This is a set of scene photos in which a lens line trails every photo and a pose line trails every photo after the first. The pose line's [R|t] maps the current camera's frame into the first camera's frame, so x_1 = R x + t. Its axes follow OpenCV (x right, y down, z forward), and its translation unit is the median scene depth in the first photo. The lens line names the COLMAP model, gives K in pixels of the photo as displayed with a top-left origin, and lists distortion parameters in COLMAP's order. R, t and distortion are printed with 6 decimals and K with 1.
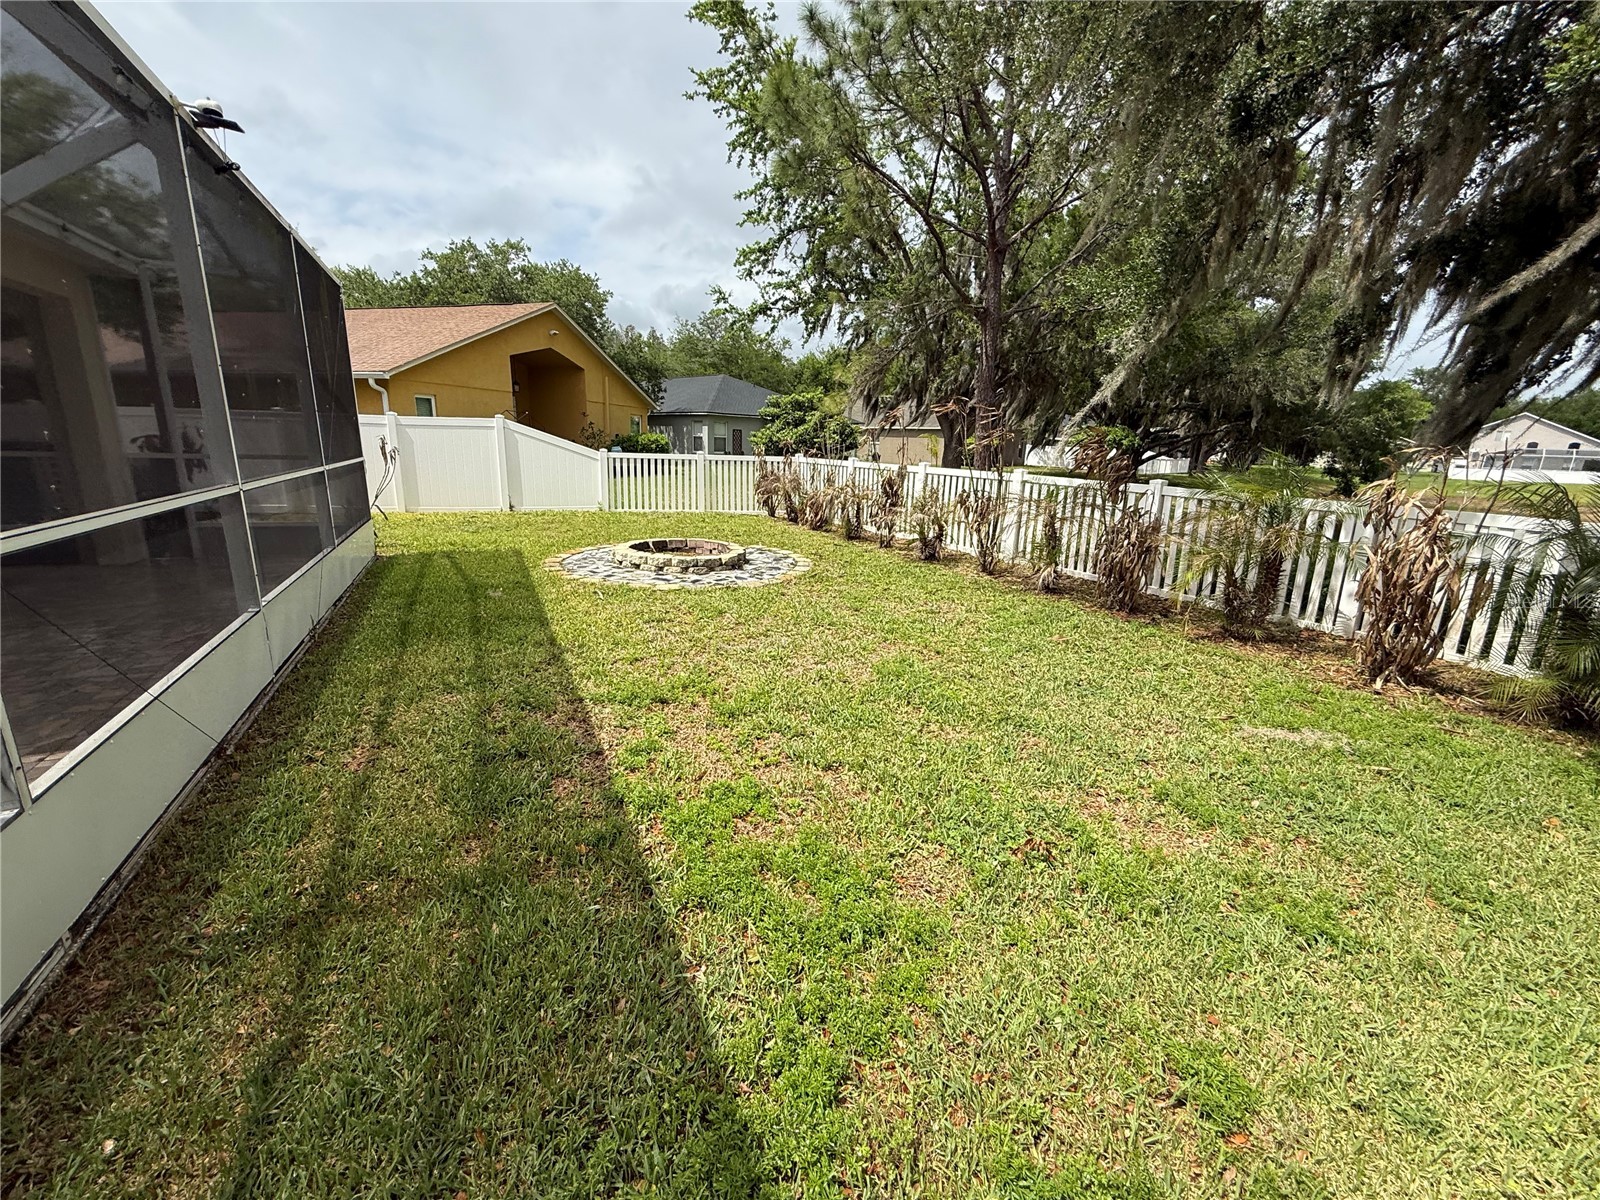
lens RADIAL K [[639.2, 0, 803.8], [0, 639.2, 593.7], [0, 0, 1]] dist [0.002691, 0.000145]
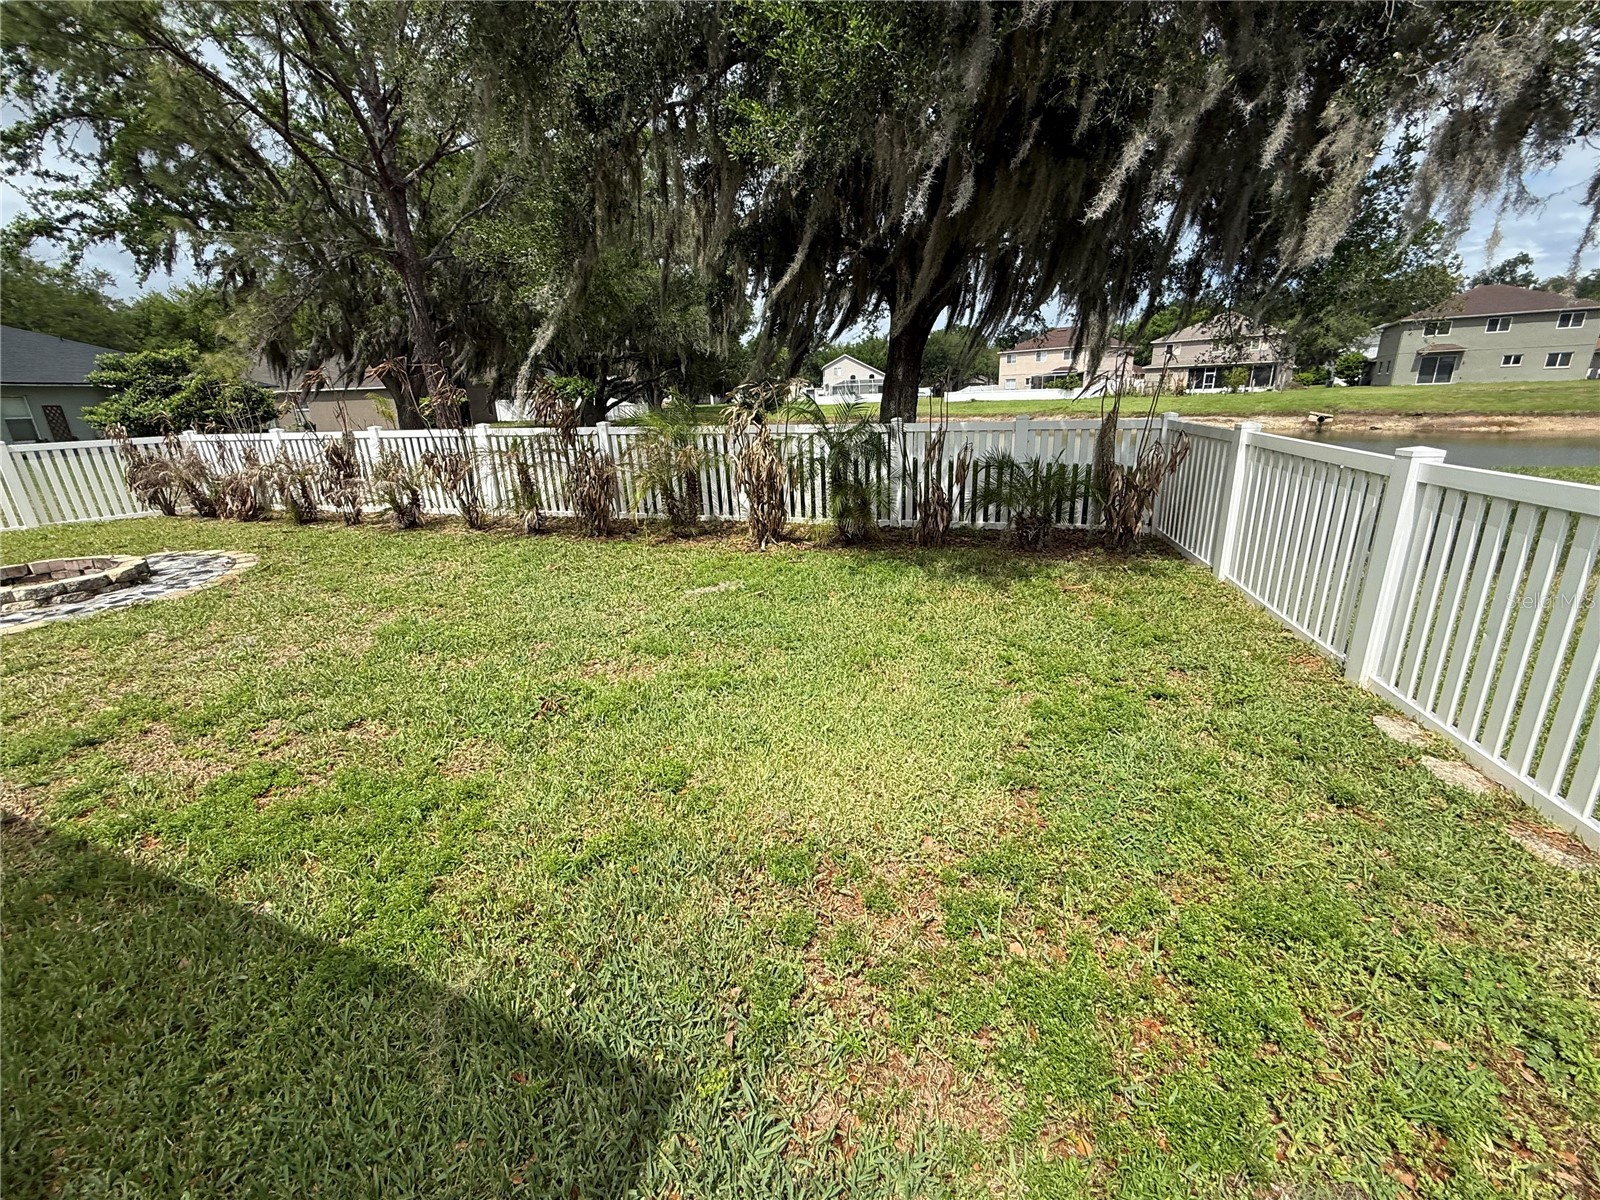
lens RADIAL K [[639.2, 0, 789.6], [0, 639.2, 597.7], [0, 0, 1]] dist [0.002691, 0.000145]
pose [[0.736964, -0.260401, 0.623759, -0.011111], [0.213695, 0.965241, 0.150482, 0.025910], [-0.641263, 0.022394, 0.766994, -0.100687]]
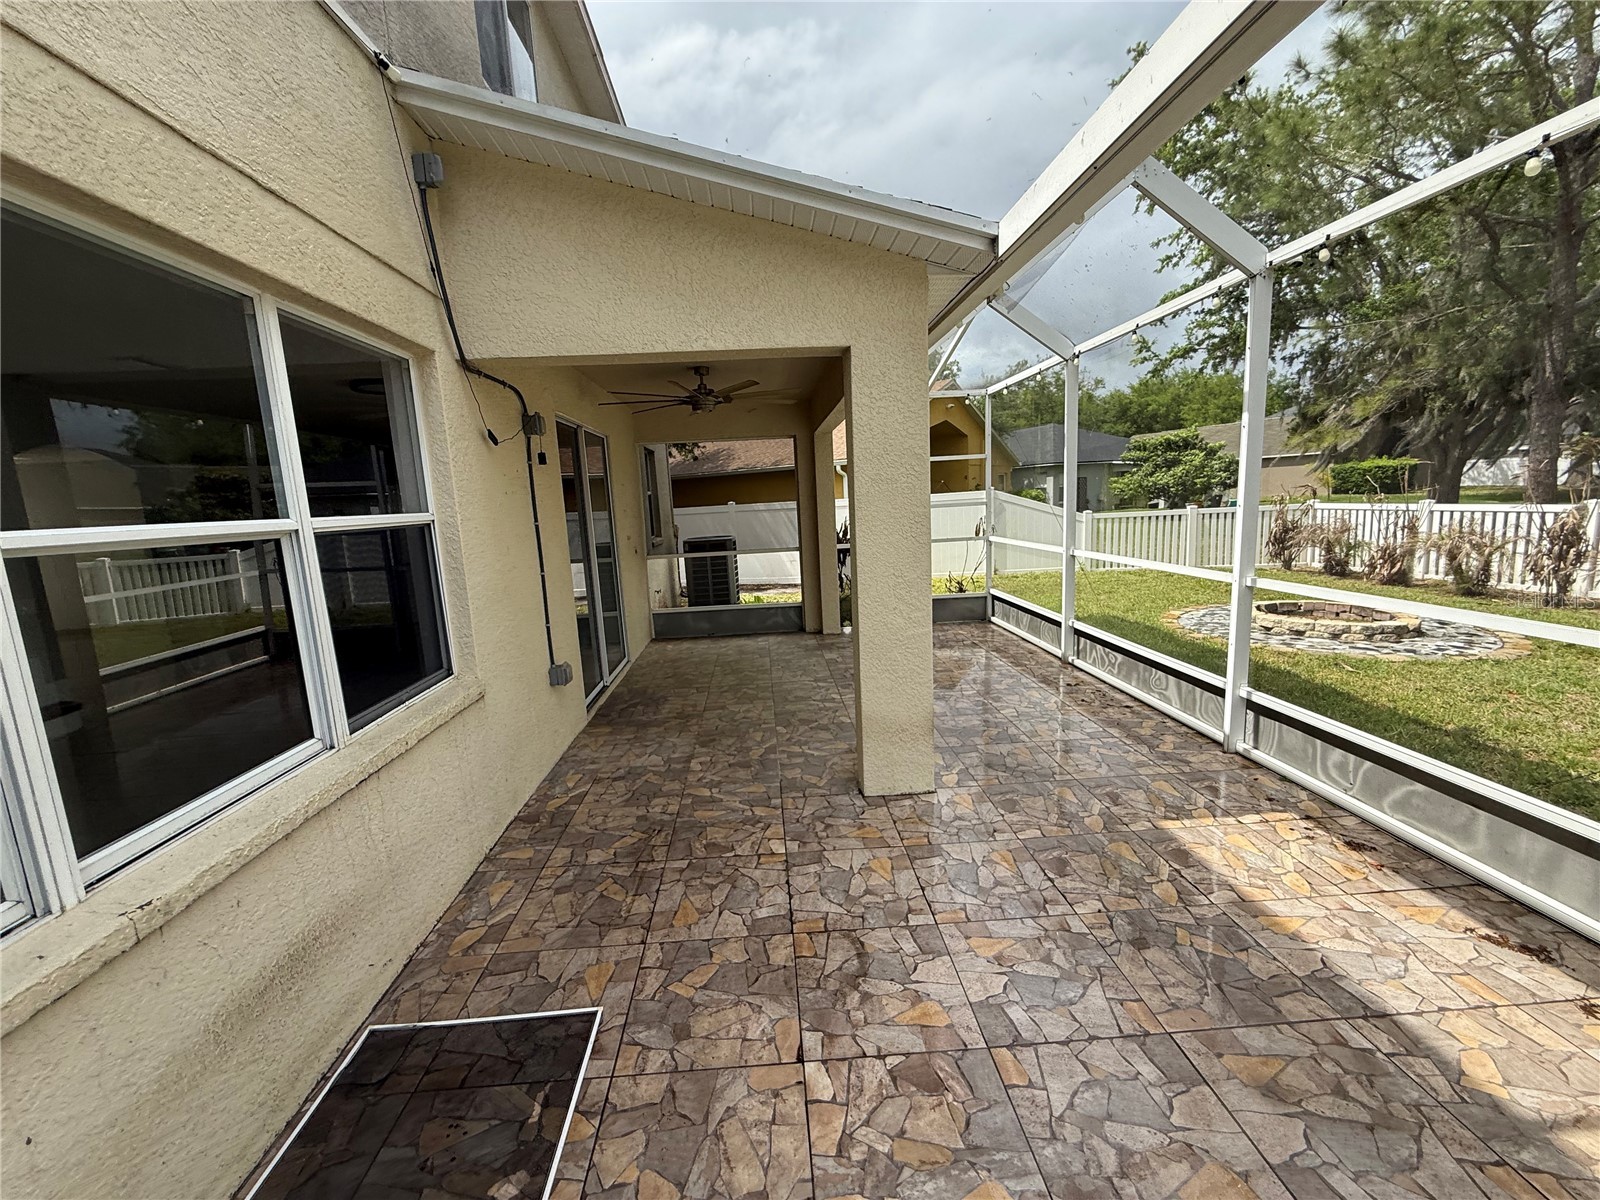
lens RADIAL K [[639.2, 0, 800.7], [0, 639.2, 594.2], [0, 0, 1]] dist [0.002691, 0.000145]
pose [[0.937091, -0.029701, -0.347818, -0.539099], [0.003870, 0.997197, -0.074727, -0.028716], [0.349062, 0.068680, 0.934579, -0.130052]]
